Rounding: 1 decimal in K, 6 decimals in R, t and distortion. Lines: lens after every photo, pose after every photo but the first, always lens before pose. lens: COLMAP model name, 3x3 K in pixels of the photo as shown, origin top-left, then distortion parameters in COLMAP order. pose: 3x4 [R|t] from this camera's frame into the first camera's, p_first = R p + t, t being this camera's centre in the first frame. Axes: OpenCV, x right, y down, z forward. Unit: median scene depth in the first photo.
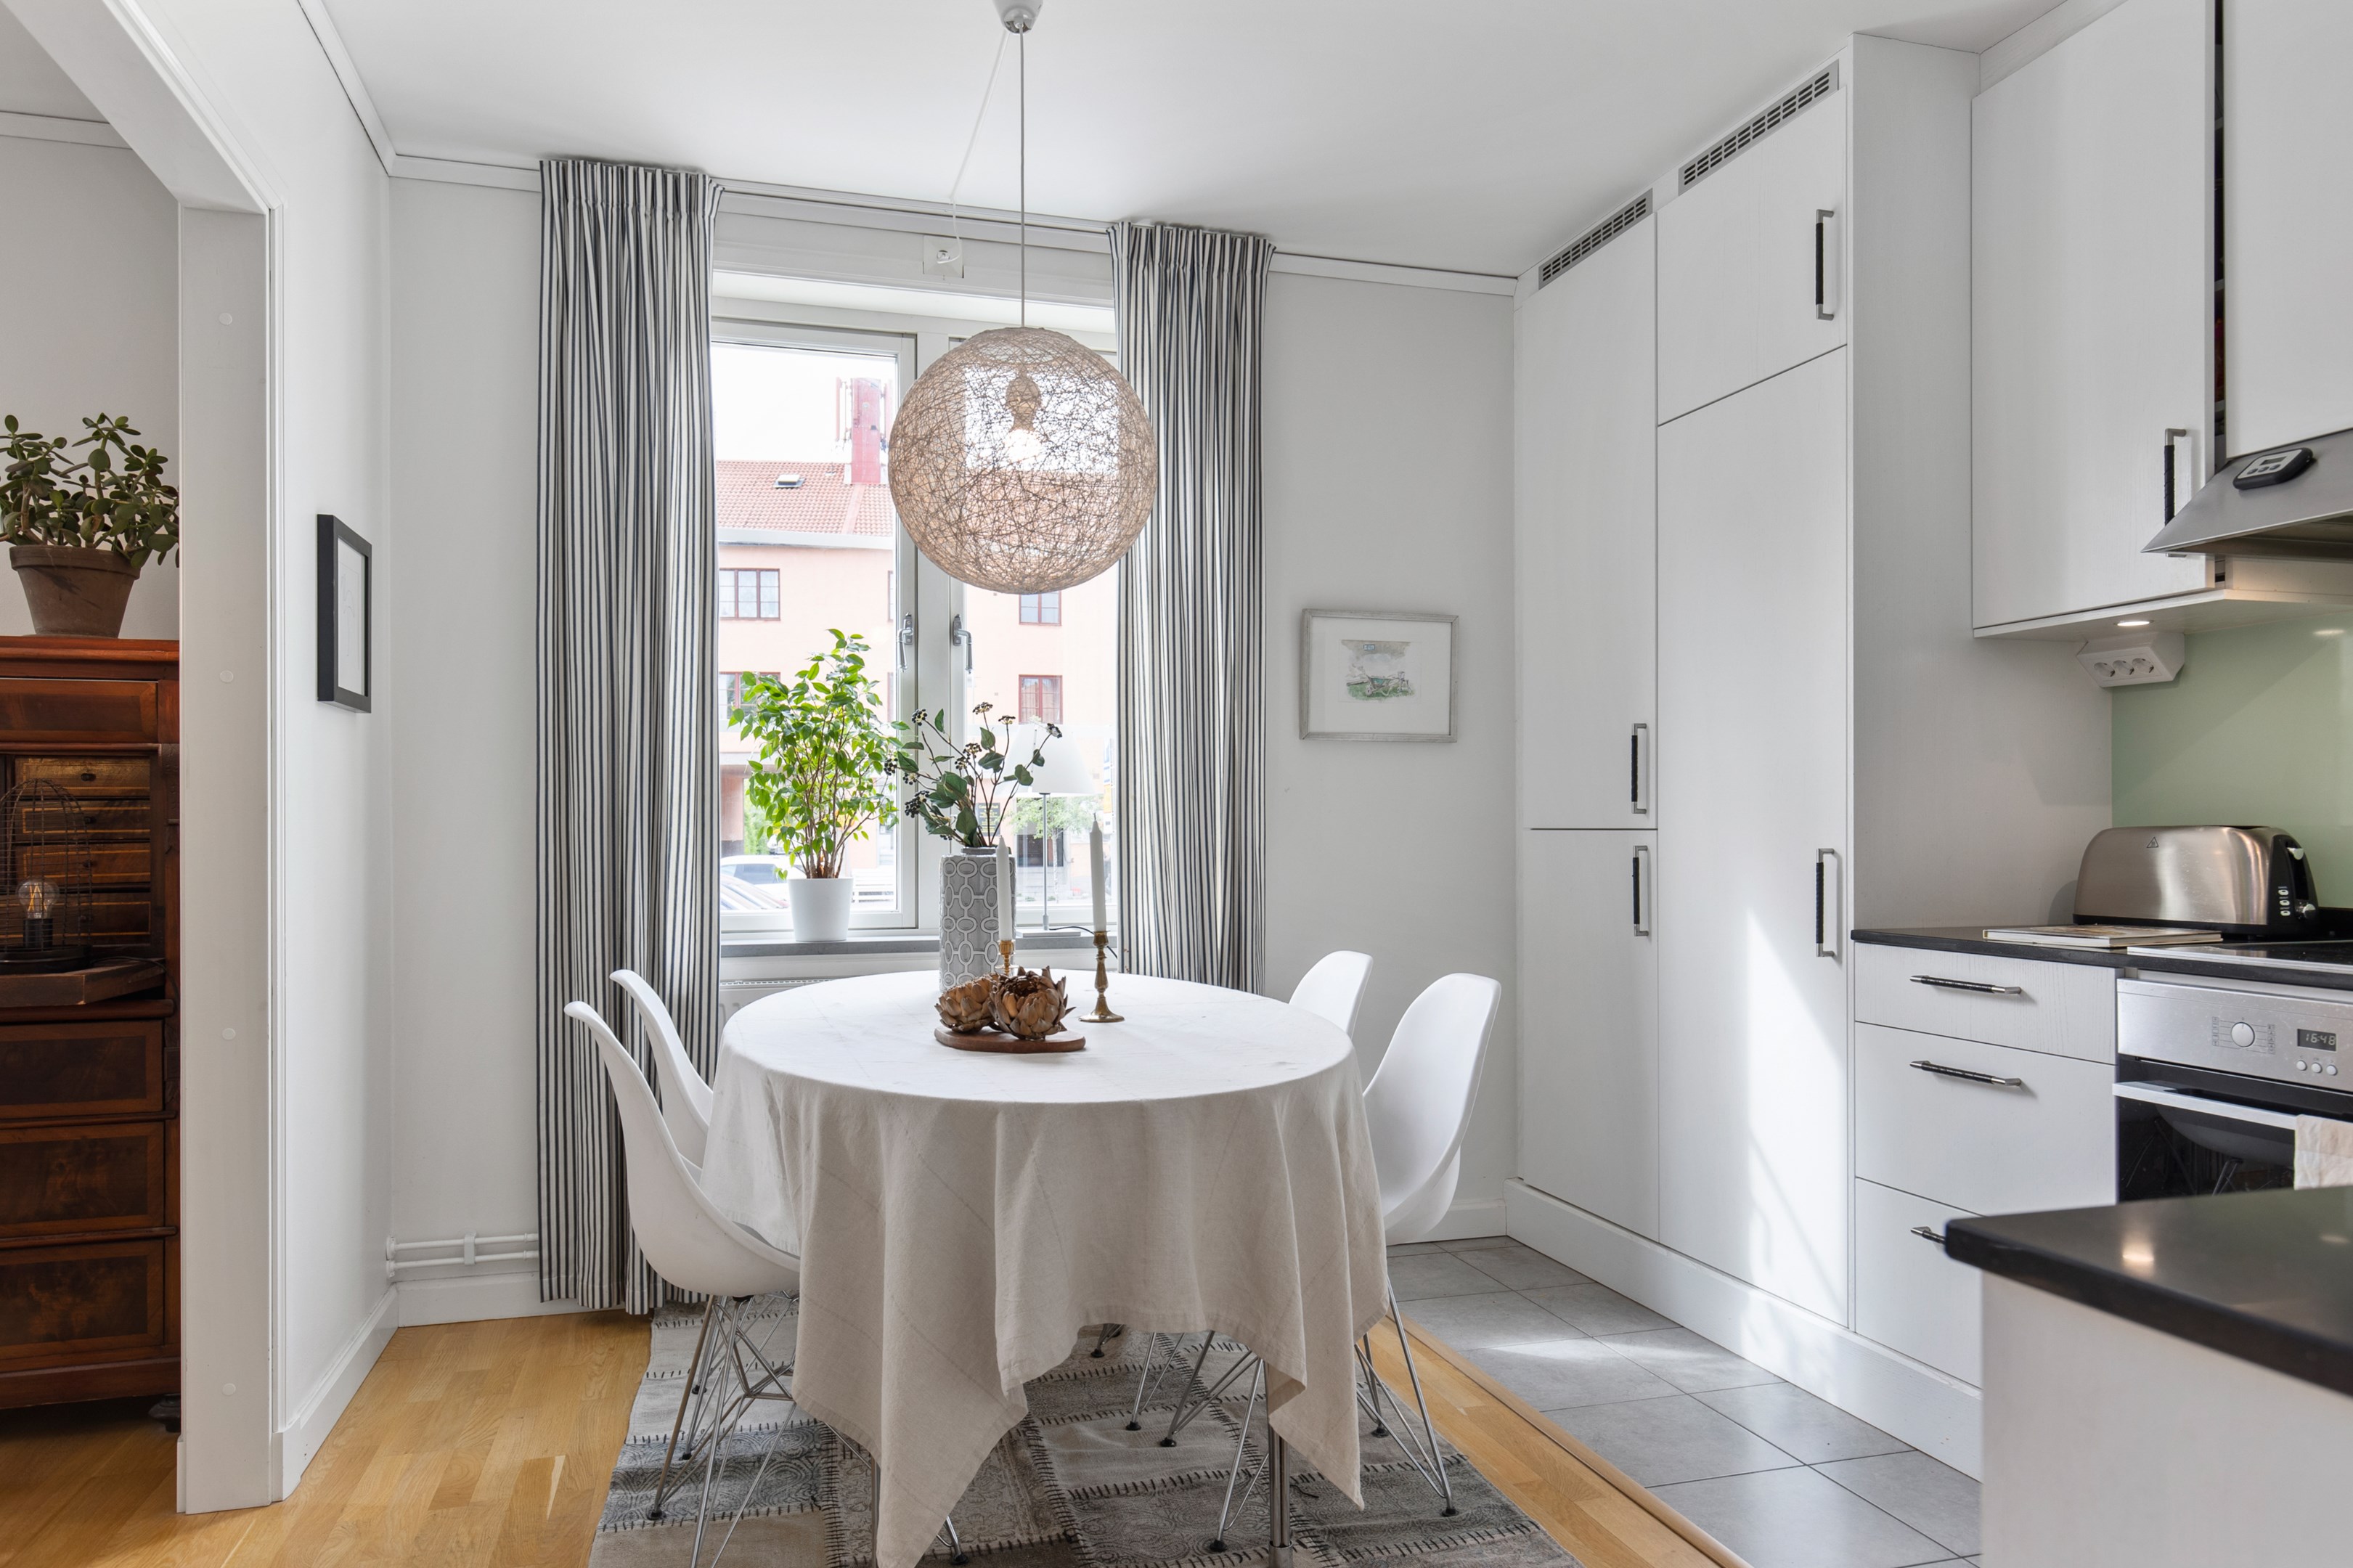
lens RADIAL K [[1521.0, 0, 1168.3], [0, 1521.0, 825.2], [0, 0, 1]] dist [0.000803, -0.001388]
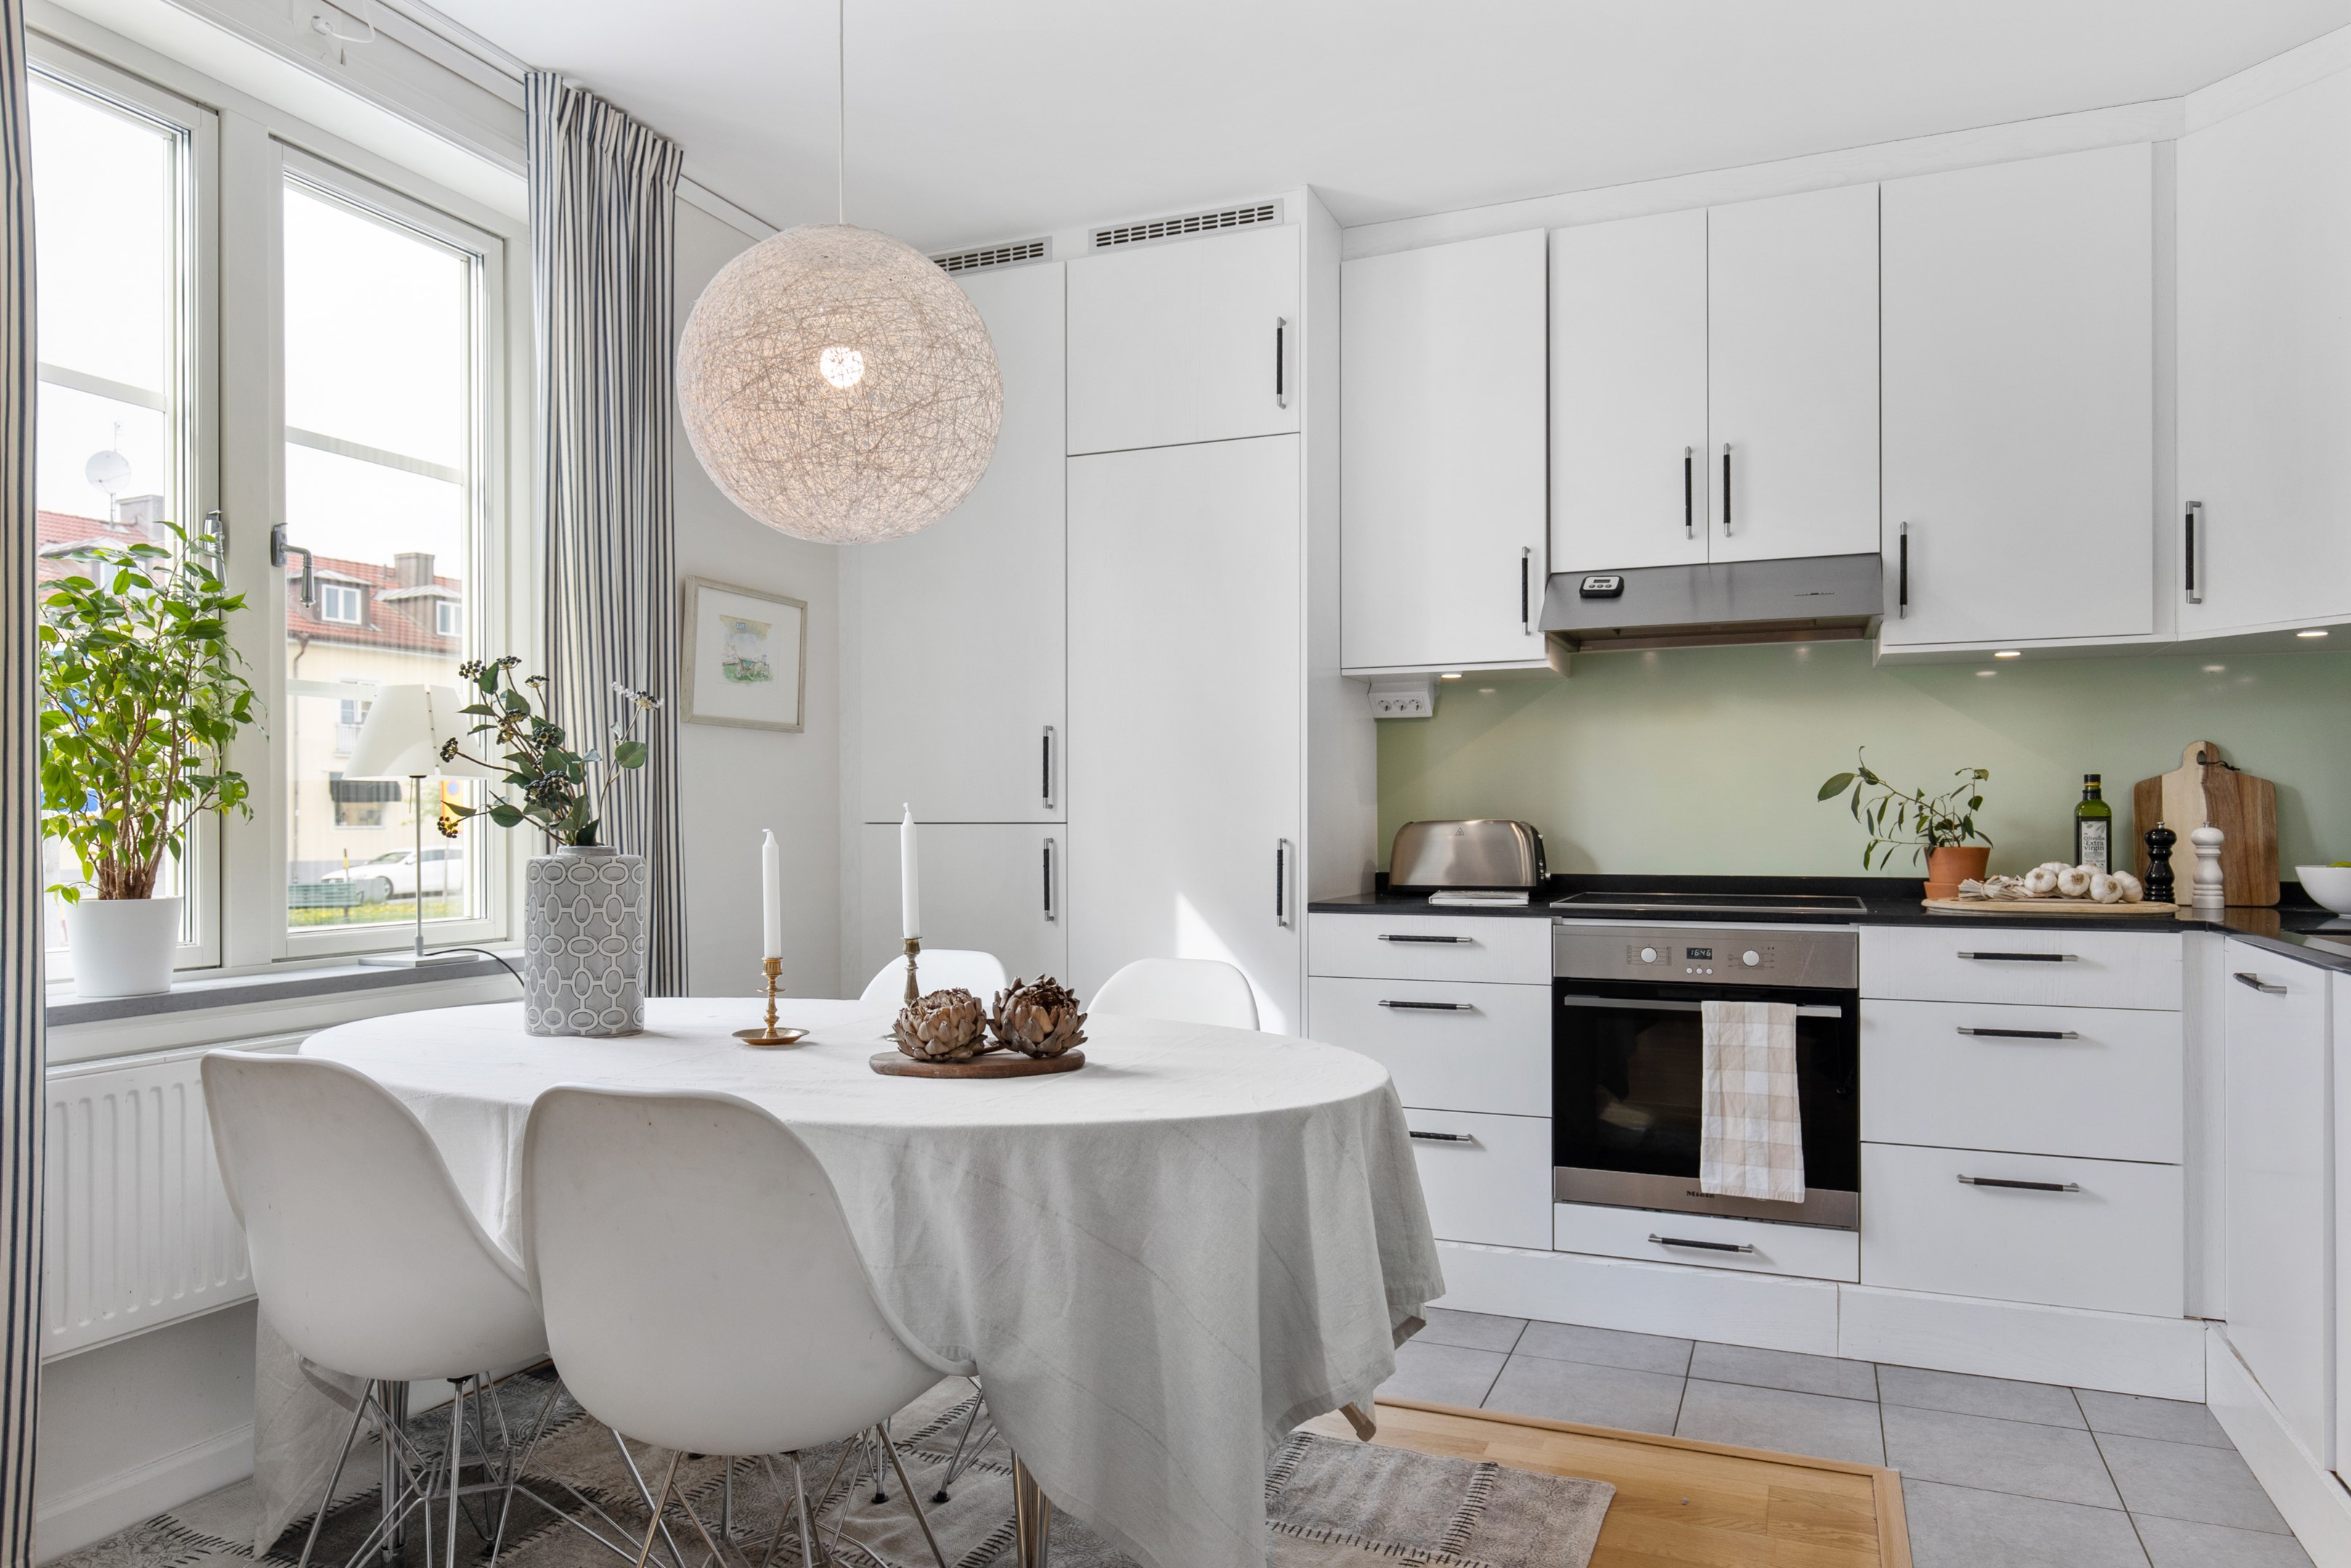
lens RADIAL K [[1519.6, 0, 1167.3], [0, 1519.6, 825.2], [0, 0, 1]] dist [0.000803, -0.001388]
pose [[0.624720, -0.001261, 0.780848, -0.520055], [-0.001017, 0.999997, 0.002428, 0.001652], [-0.780848, -0.002311, 0.624717, 0.270572]]
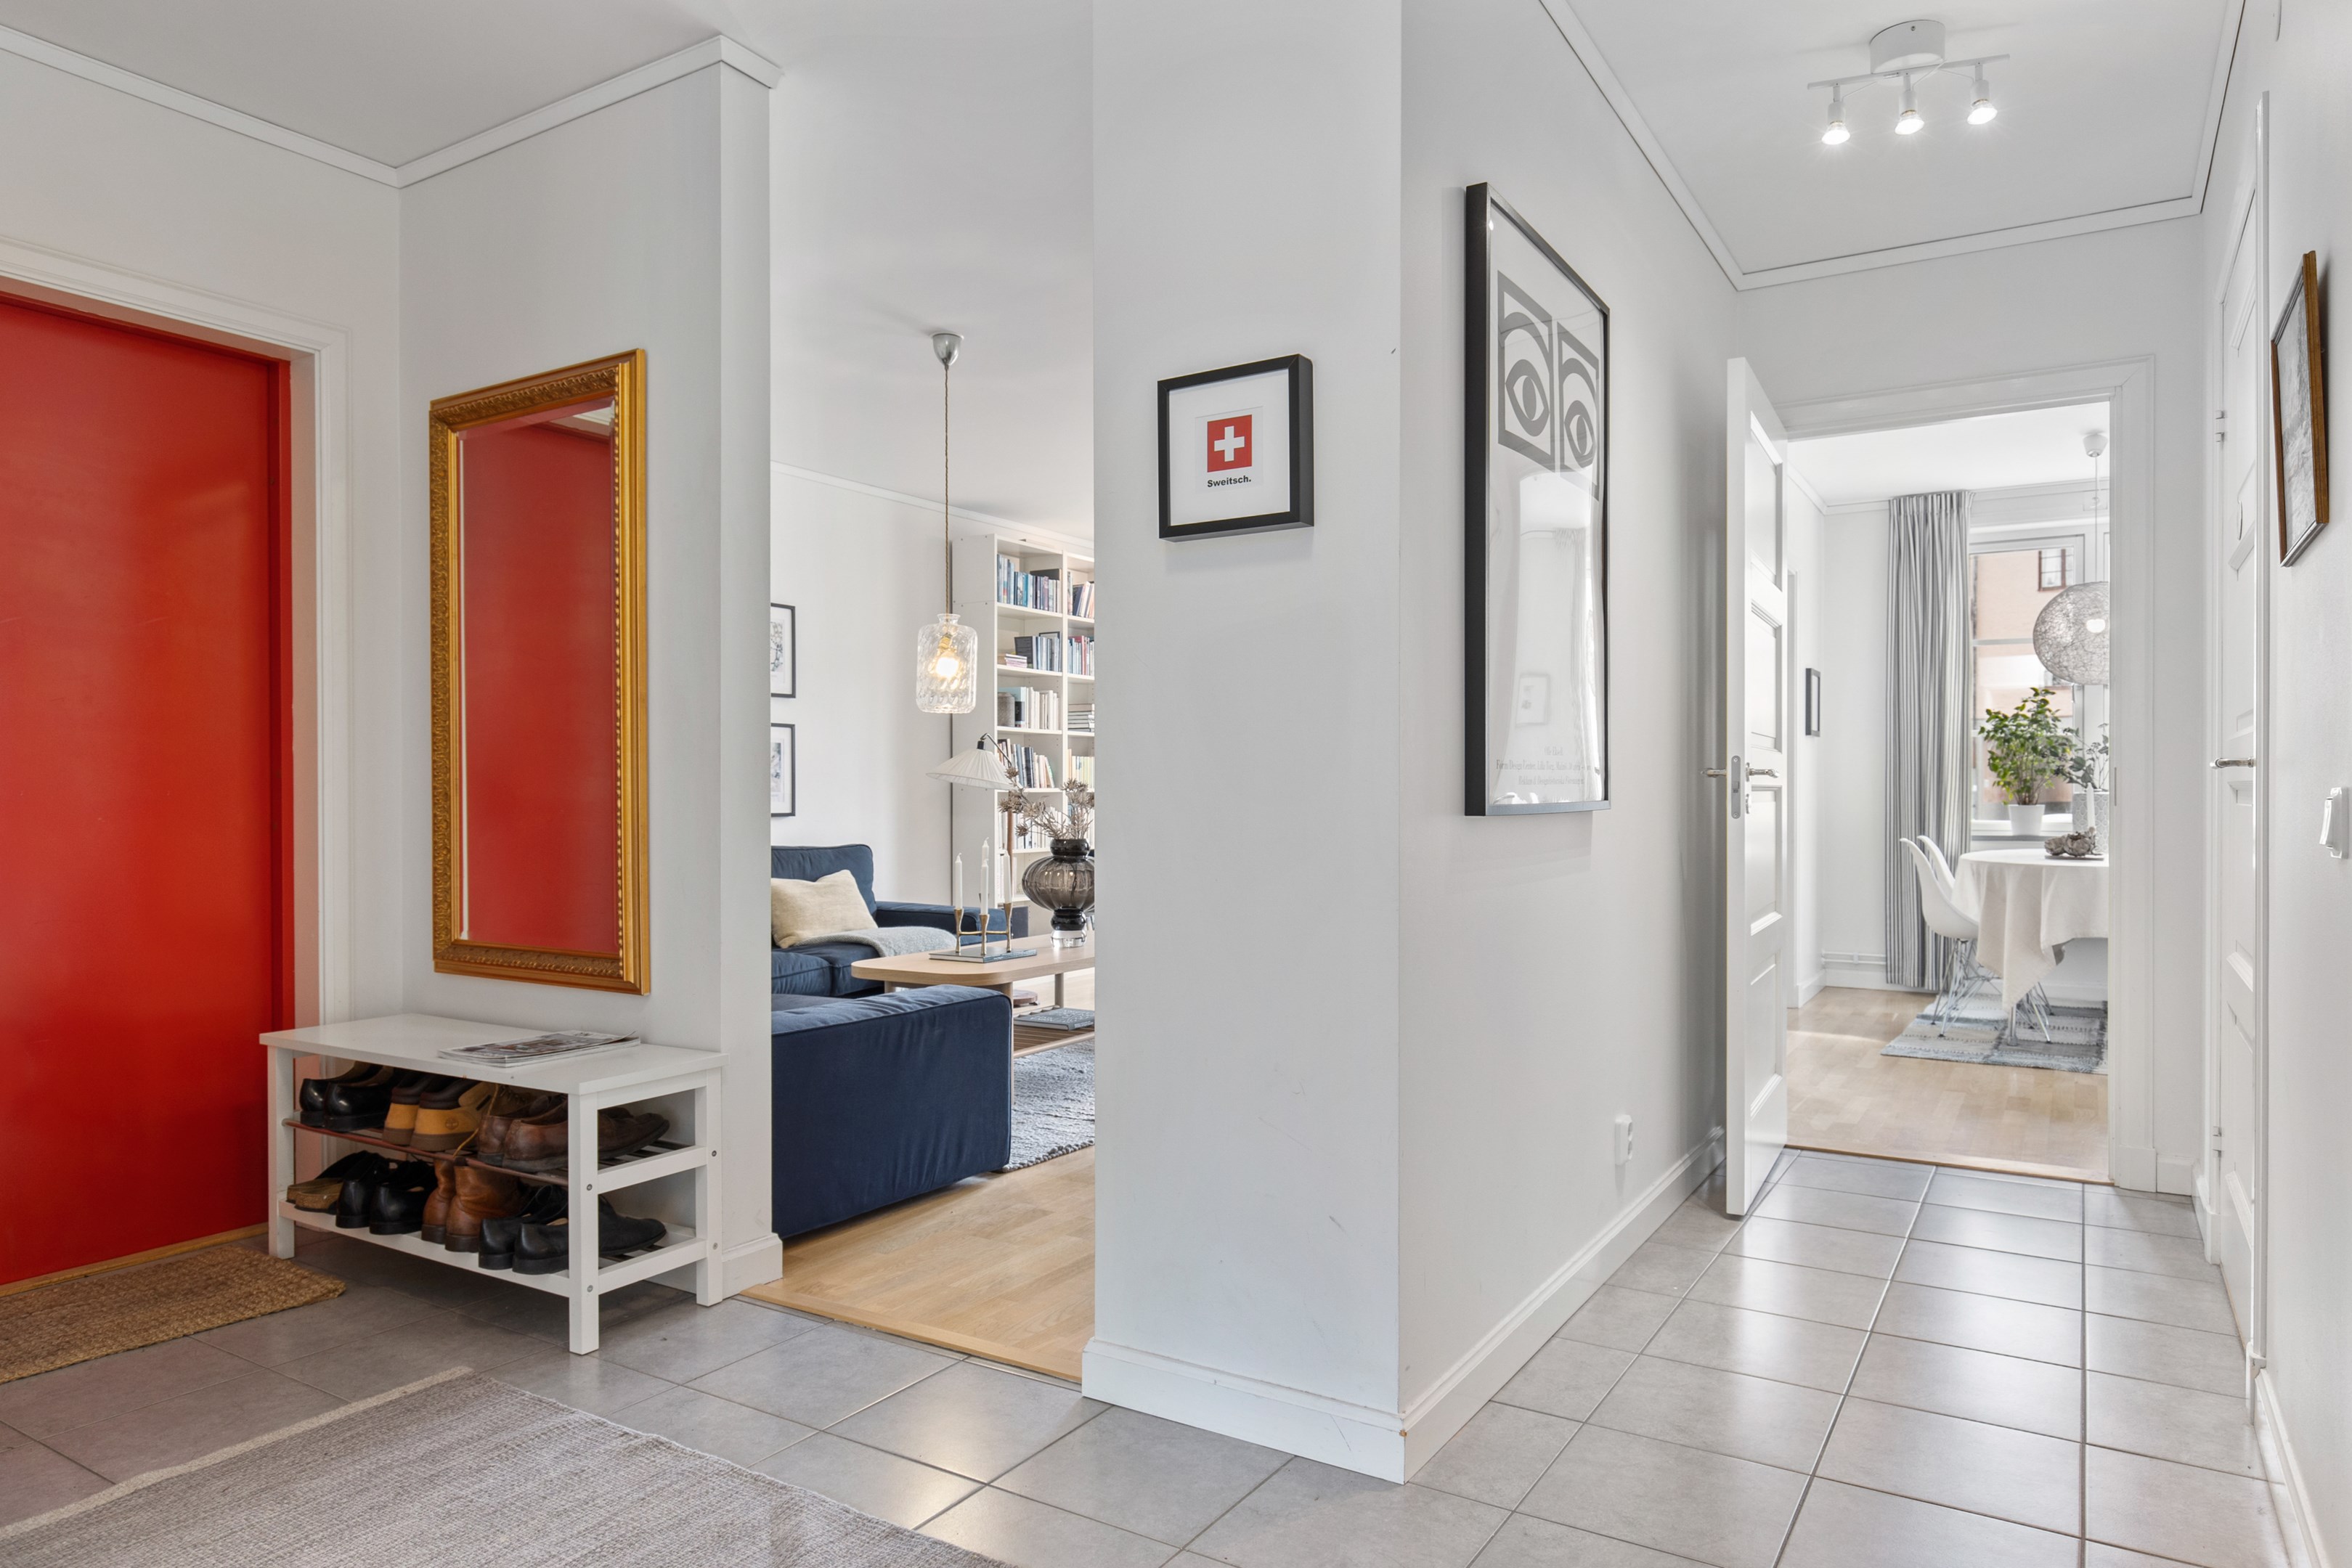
lens RADIAL K [[1452.0, 0, 1149.0], [0, 1452.0, 793.6], [0, 0, 1]] dist [0.004009, -0.000095]
pose [[0.661033, 0.003658, -0.750347, 0.523376], [-0.001913, 0.999993, 0.003190, 0.015276], [0.750354, -0.000673, 0.661036, -1.353713]]
